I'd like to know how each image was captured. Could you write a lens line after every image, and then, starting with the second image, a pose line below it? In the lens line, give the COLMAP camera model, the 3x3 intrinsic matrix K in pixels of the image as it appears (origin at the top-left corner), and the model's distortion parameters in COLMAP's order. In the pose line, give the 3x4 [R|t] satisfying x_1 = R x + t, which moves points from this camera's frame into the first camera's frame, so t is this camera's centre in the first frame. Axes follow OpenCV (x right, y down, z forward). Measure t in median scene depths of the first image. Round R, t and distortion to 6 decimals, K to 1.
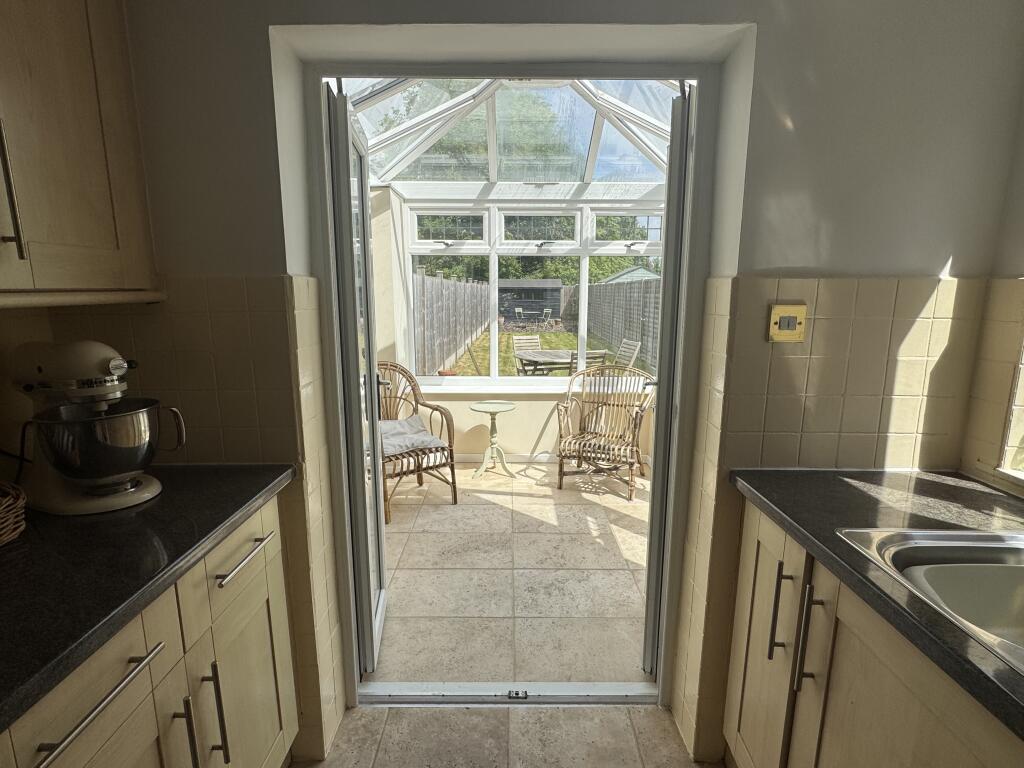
lens RADIAL K [[516.7, 0, 511.9], [0, 516.7, 379.6], [0, 0, 1]] dist [-0.002433, -0.000296]
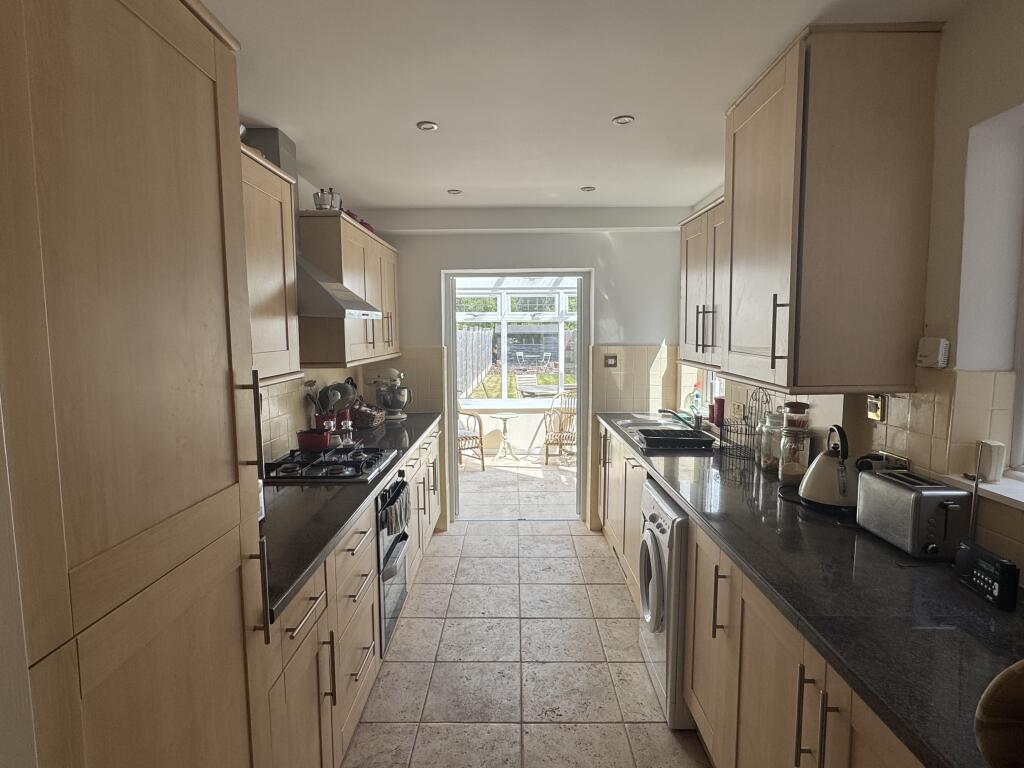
lens RADIAL K [[543.2, 0, 508.9], [0, 543.2, 387.3], [0, 0, 1]] dist [0.001332, 0.000016]
pose [[0.999933, -0.009036, -0.007204, -0.010566], [0.008497, 0.997395, -0.071635, 0.085401], [0.007832, 0.071569, 0.997405, -0.697620]]
